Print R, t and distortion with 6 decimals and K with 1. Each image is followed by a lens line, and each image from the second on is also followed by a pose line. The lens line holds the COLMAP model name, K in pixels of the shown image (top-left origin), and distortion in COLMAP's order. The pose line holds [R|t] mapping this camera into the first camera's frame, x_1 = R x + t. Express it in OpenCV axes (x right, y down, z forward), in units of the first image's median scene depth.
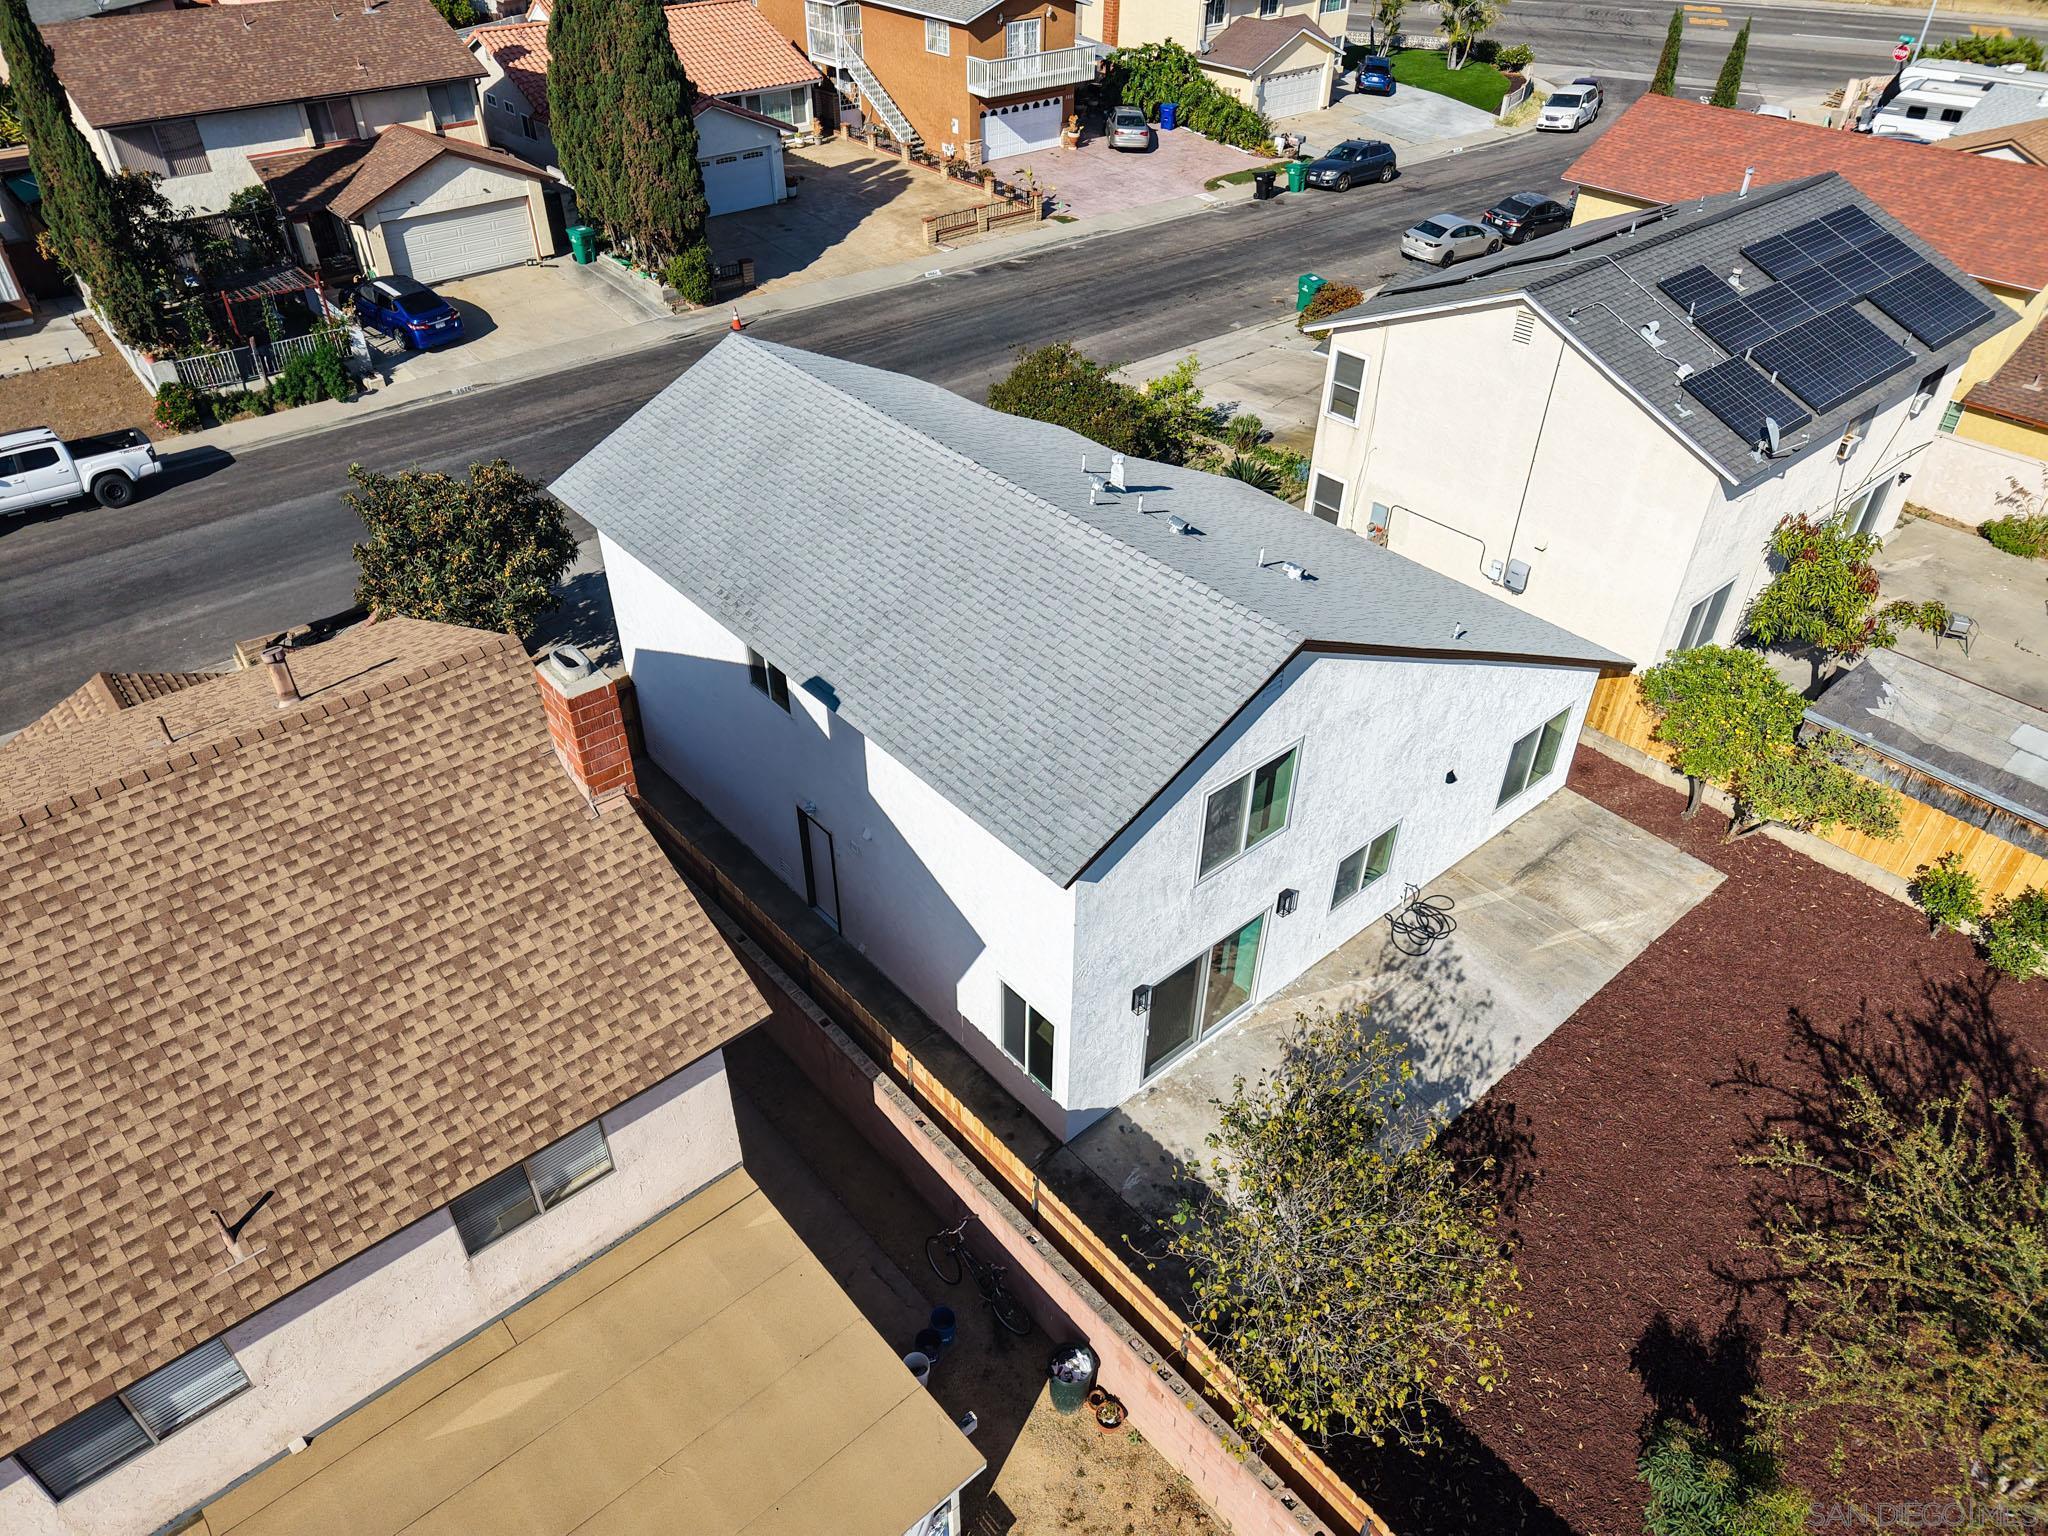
lens RADIAL K [[1368.0, 0, 1024.0], [0, 1368.0, 768.0], [0, 0, 1]] dist [0.004470, -0.006914]
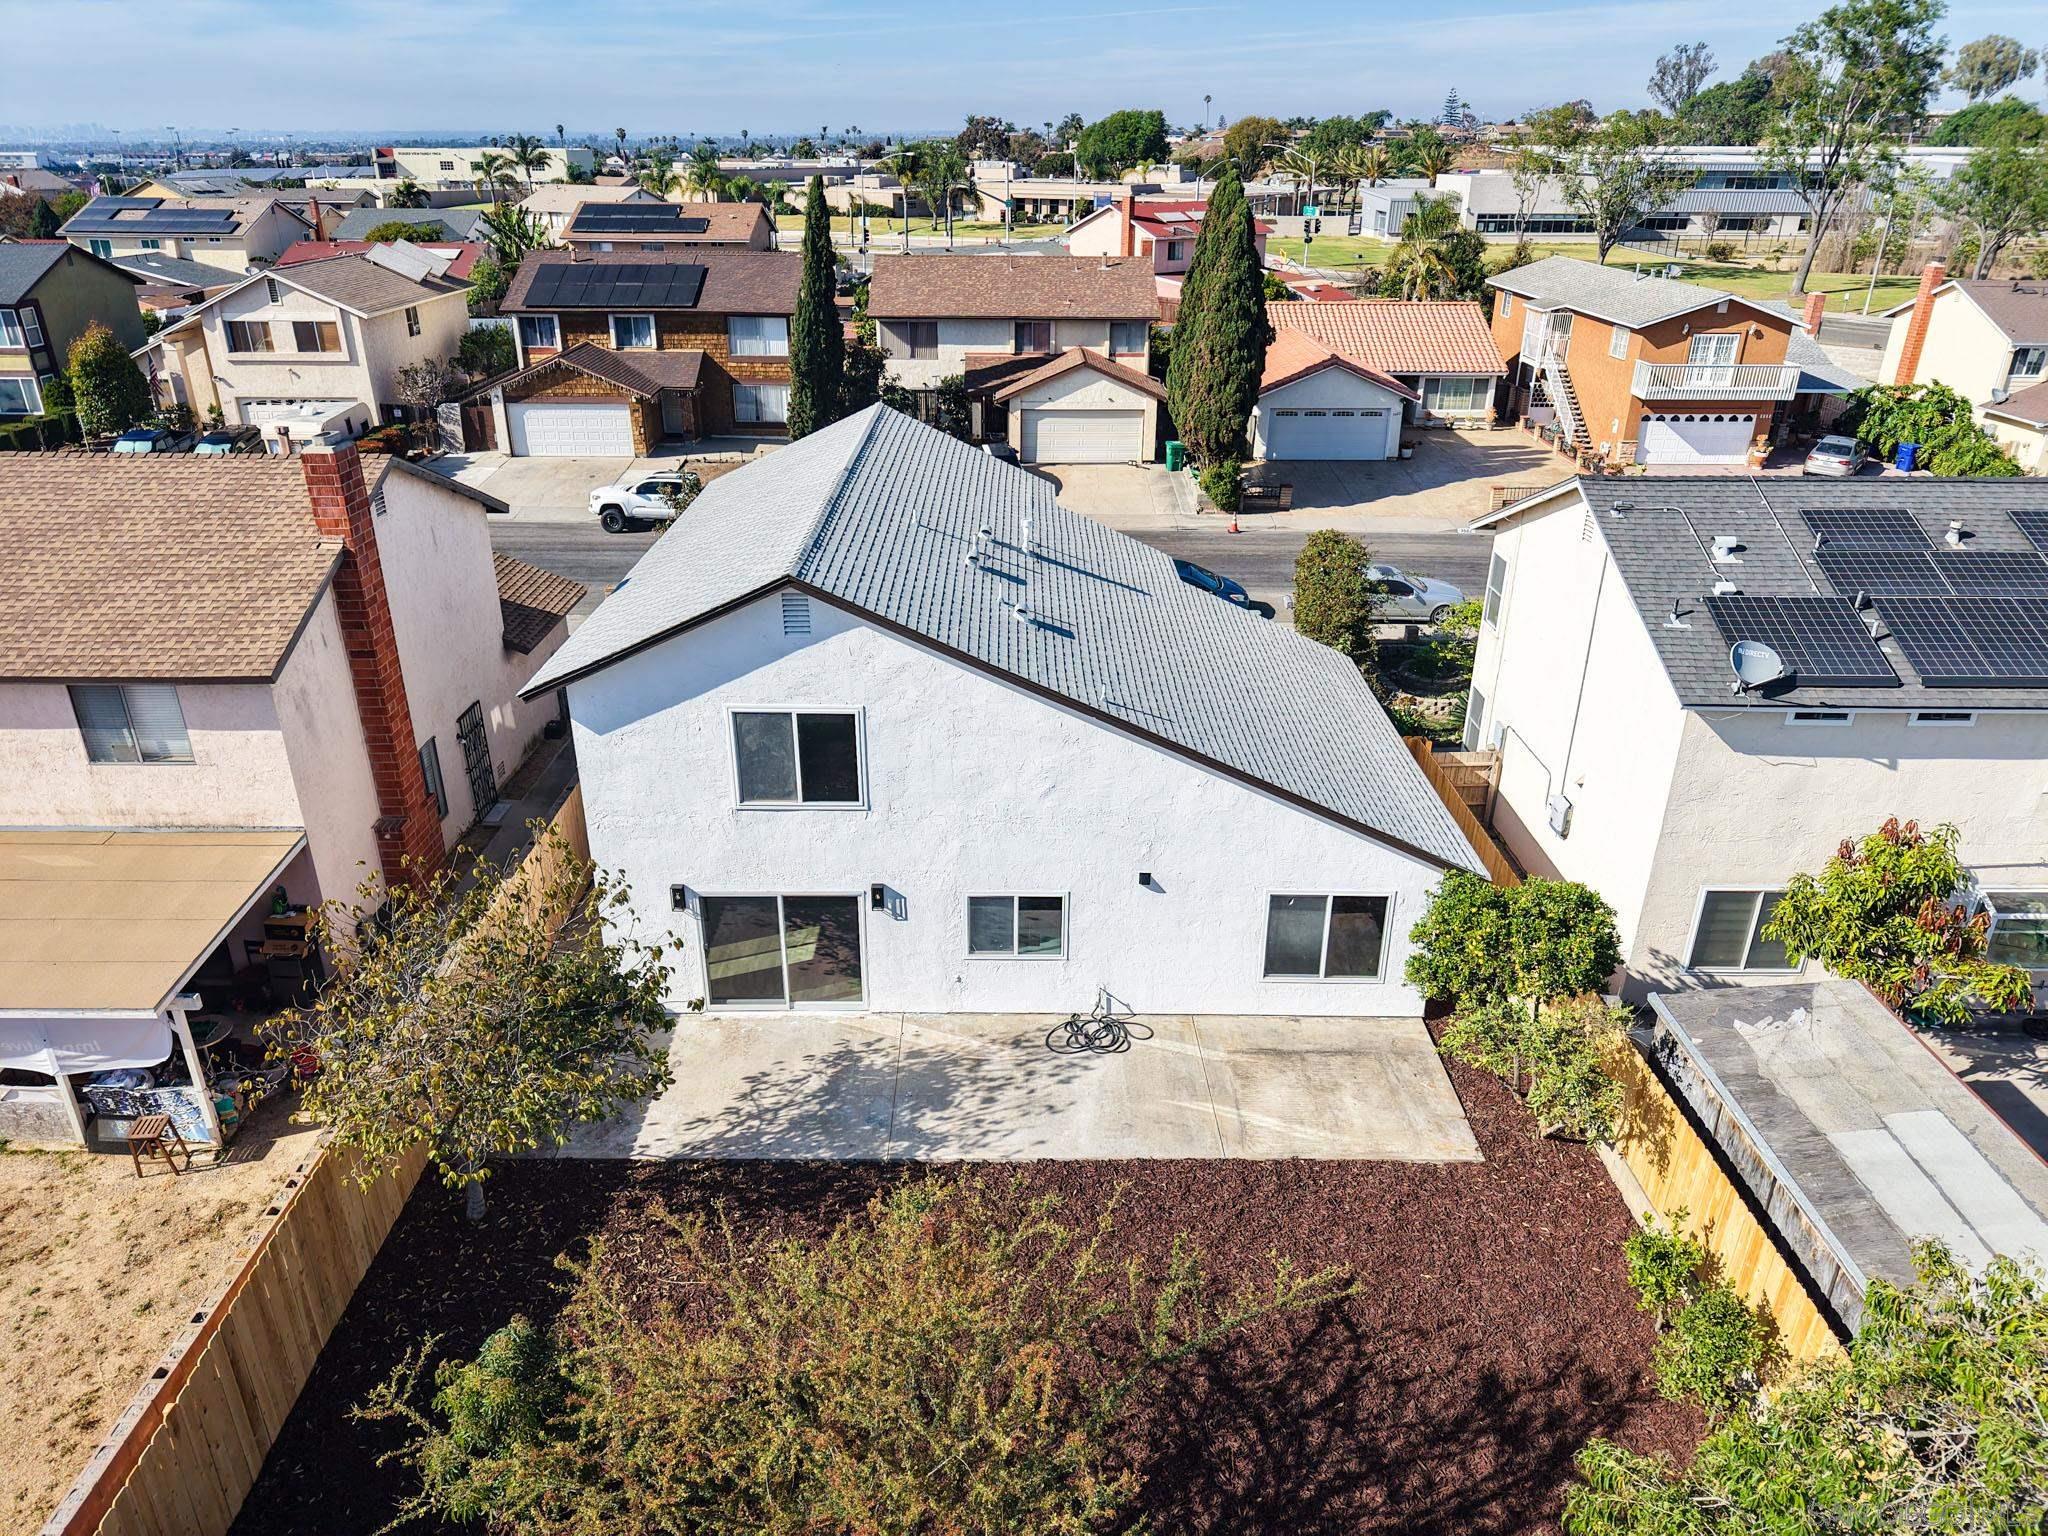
lens RADIAL K [[1371.0, 0, 1024.0], [0, 1371.0, 768.0], [0, 0, 1]] dist [0.018014, -0.016334]
pose [[0.760935, 0.266300, -0.591661, 0.354063], [-0.396559, 0.912628, -0.099250, 0.028563], [0.513536, 0.310151, 0.800054, 0.085374]]
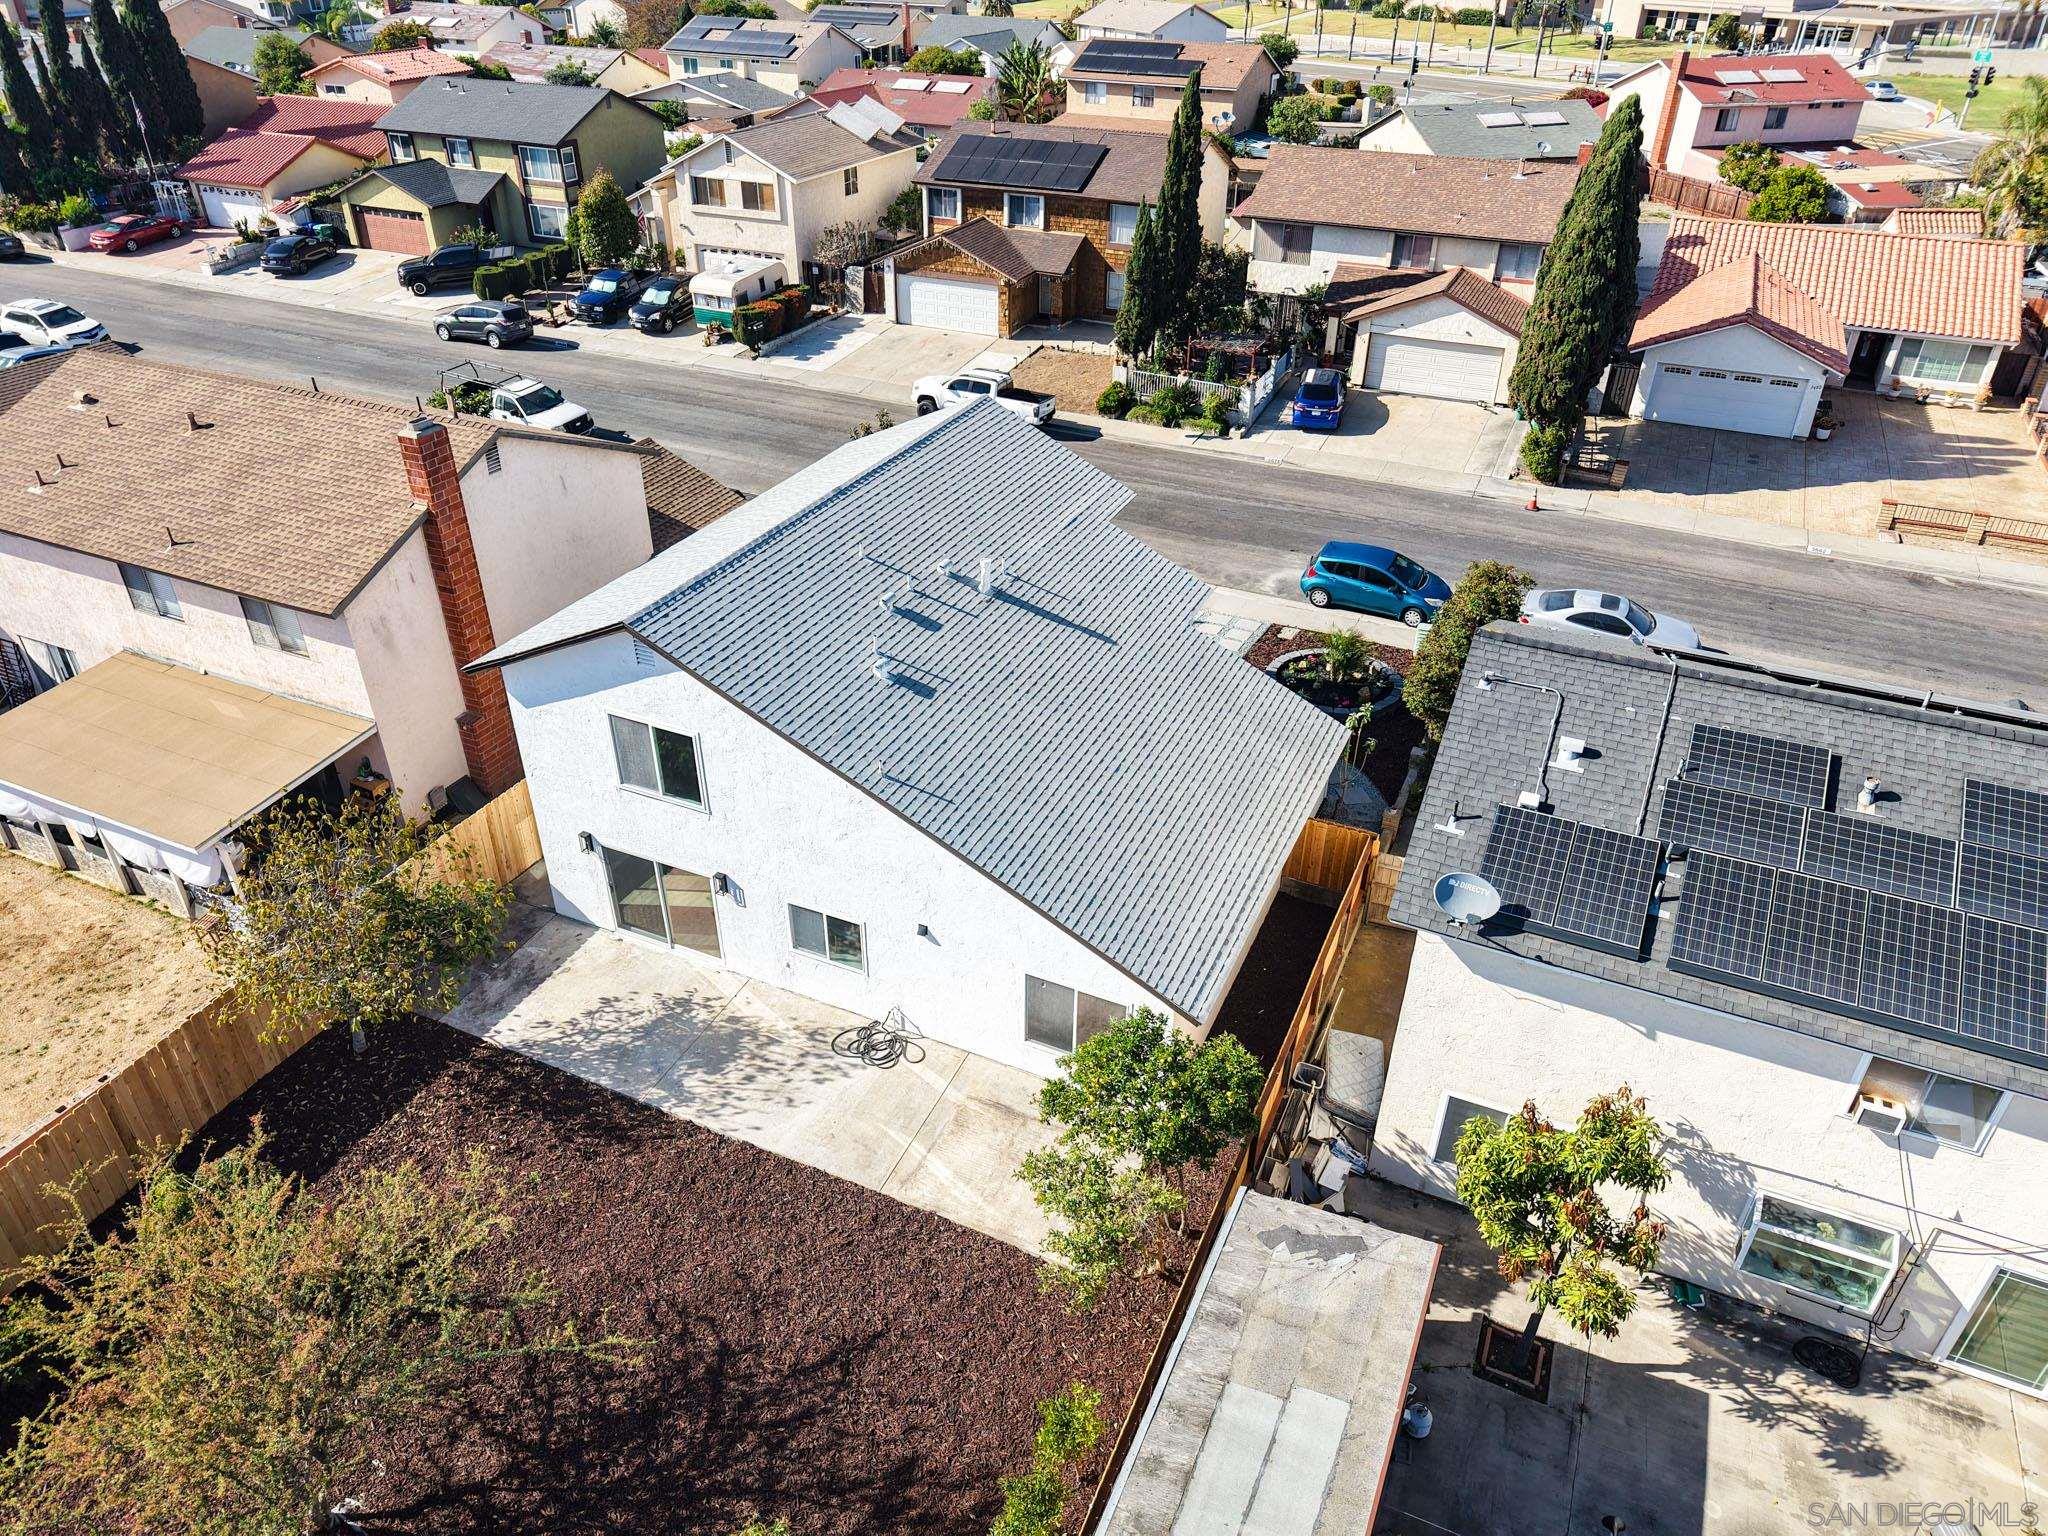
lens RADIAL K [[1372.3, 0, 1019.9], [0, 1372.3, 764.1], [0, 0, 1]] dist [0.013849, -0.008974]
pose [[0.417749, 0.482030, -0.770151, 0.489851], [-0.559725, 0.804242, 0.199757, -0.155287], [0.715677, 0.347625, 0.605776, 0.172840]]
